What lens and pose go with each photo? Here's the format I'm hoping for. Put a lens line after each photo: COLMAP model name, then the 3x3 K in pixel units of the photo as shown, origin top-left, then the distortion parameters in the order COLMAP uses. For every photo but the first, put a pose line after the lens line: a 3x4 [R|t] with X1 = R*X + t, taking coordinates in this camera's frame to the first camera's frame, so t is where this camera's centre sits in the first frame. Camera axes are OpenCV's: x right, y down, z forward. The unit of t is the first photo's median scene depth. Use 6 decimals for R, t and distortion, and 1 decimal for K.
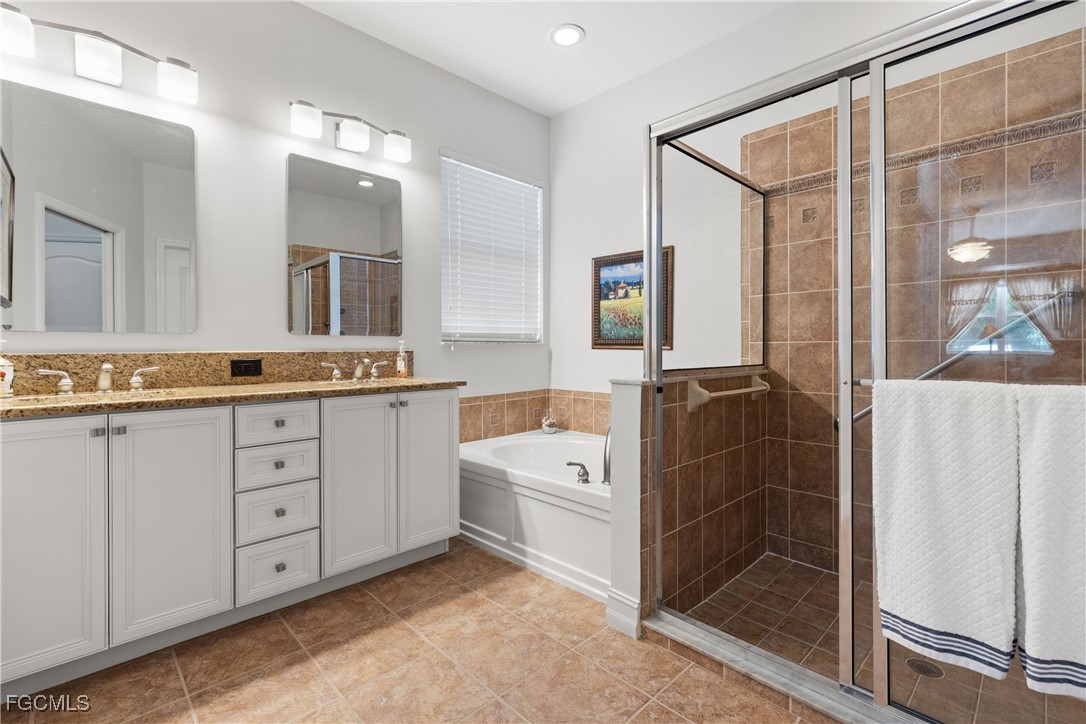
lens RADIAL K [[487.7, 0, 547.6], [0, 487.7, 353.5], [0, 0, 1]] dist [0.007995, -0.000880]
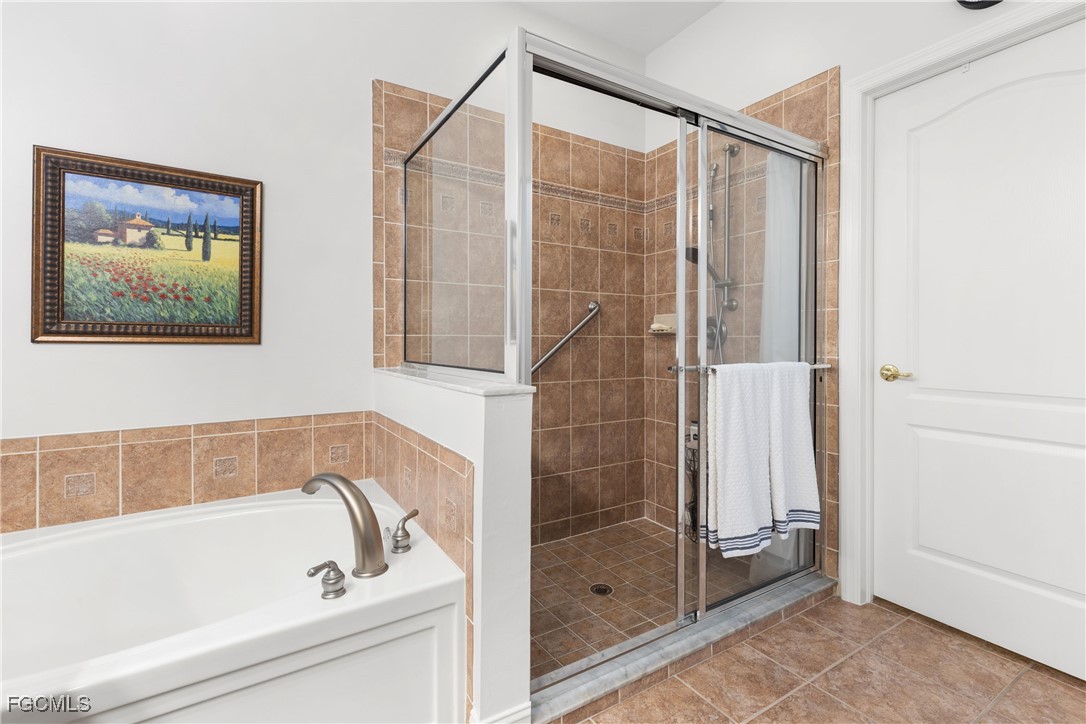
lens RADIAL K [[487.7, 0, 561.5], [0, 487.7, 342.3], [0, 0, 1]] dist [0.007995, -0.000880]
pose [[0.205261, -0.002947, 0.978703, -0.275438], [0.008011, 0.999967, 0.001331, -0.007410], [-0.978674, 0.007567, 0.205278, 0.449641]]
